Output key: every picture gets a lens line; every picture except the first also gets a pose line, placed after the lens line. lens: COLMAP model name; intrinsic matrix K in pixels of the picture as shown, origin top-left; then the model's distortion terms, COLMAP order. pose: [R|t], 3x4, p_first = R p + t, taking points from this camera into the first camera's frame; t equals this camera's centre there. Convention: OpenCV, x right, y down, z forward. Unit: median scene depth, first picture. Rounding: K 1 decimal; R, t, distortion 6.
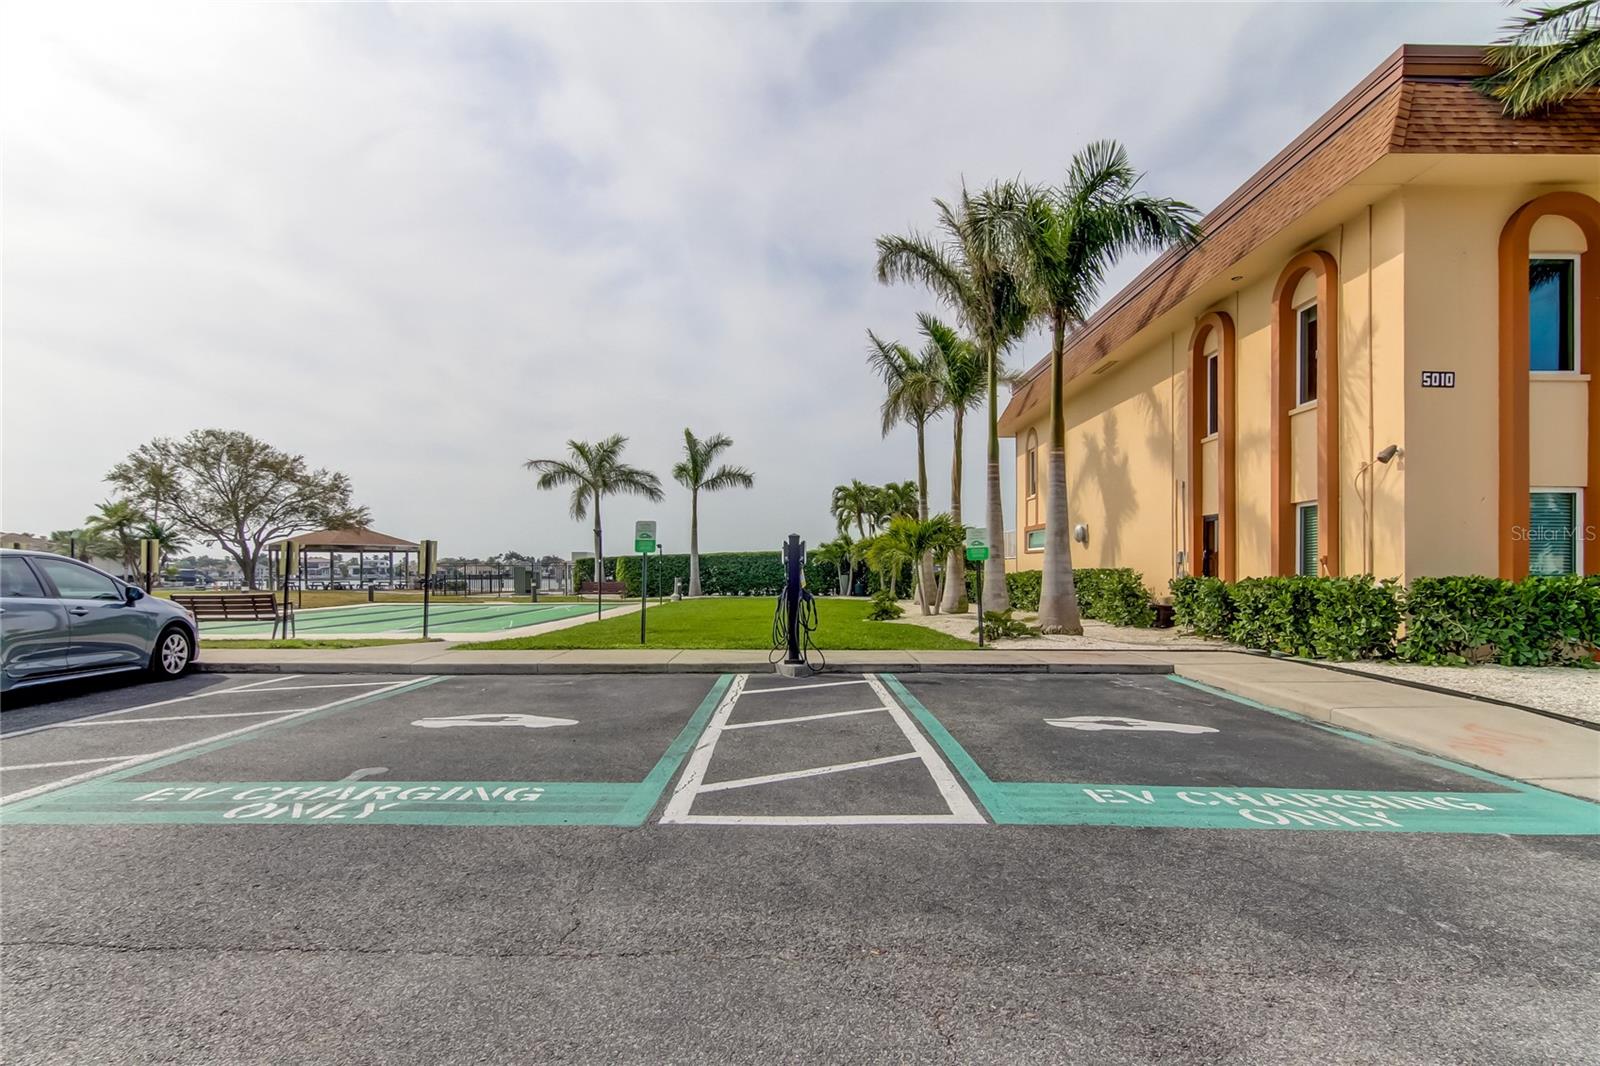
lens RADIAL K [[813.1, 0, 802.5], [0, 813.1, 544.4], [0, 0, 1]] dist [0.015387, -0.011541]
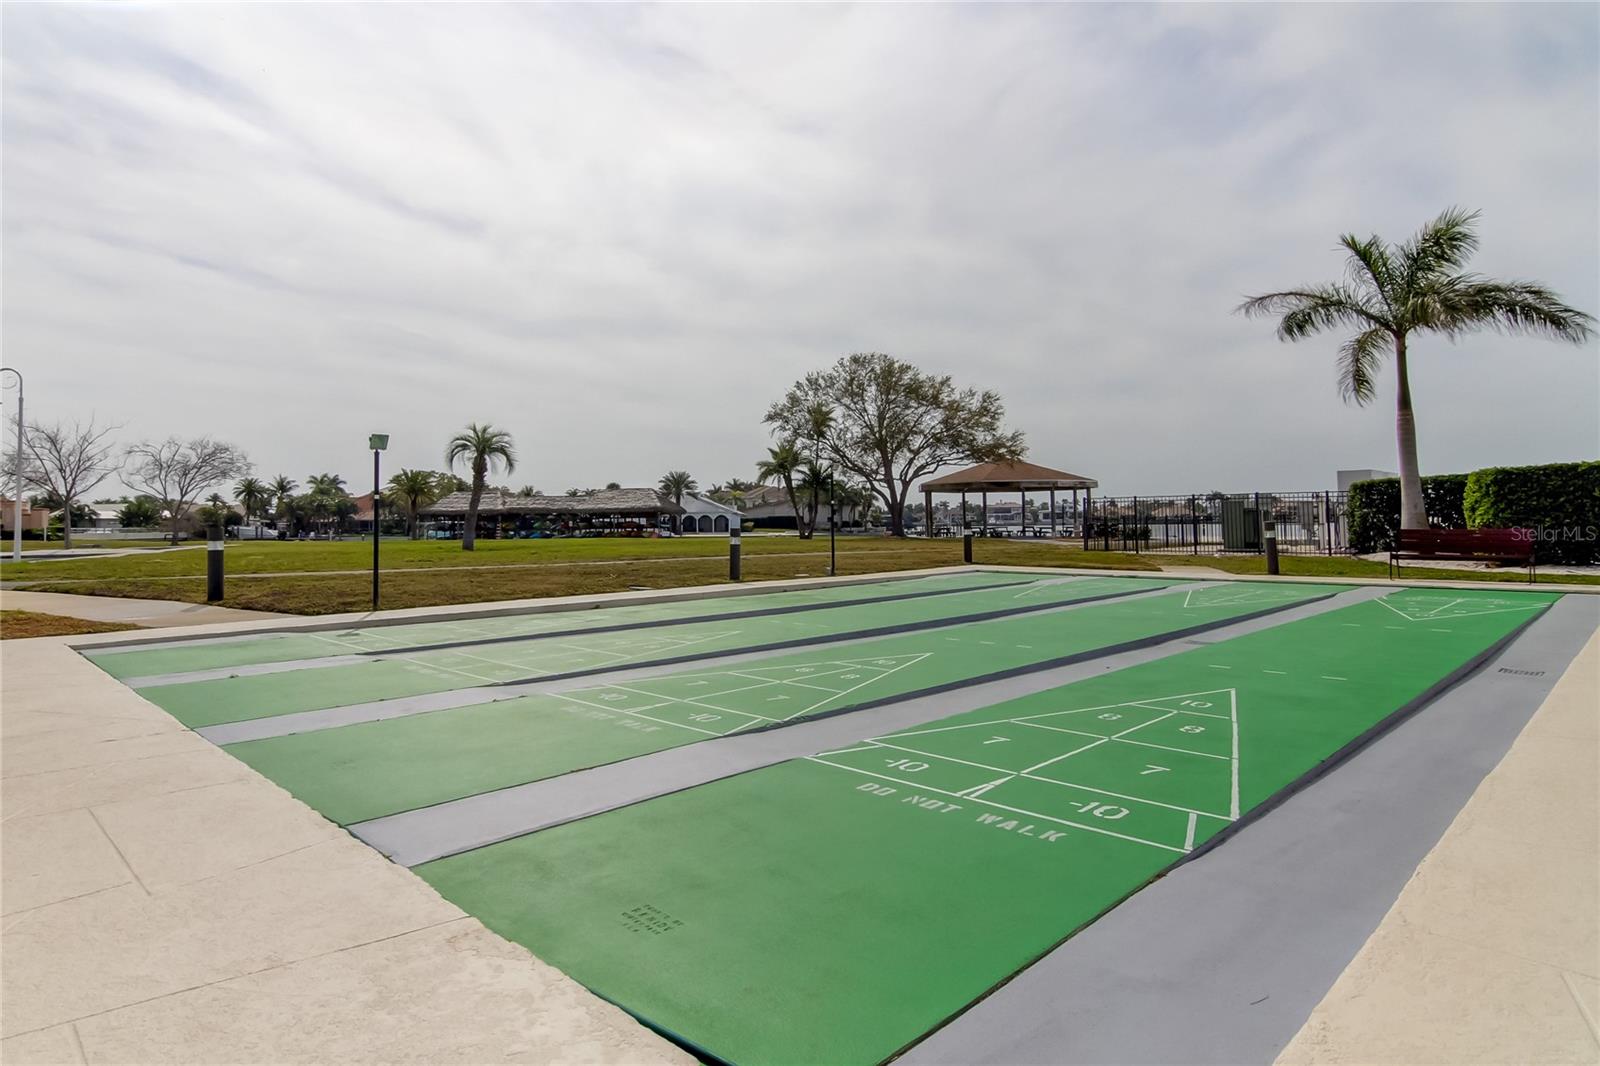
lens RADIAL K [[813.1, 0, 802.5], [0, 813.1, 544.4], [0, 0, 1]] dist [0.015387, -0.011541]
pose [[0.689235, 0.013586, -0.724411, -0.119518], [0.035606, 0.997981, 0.052593, 0.014450], [0.723663, -0.062042, 0.687360, 0.330303]]
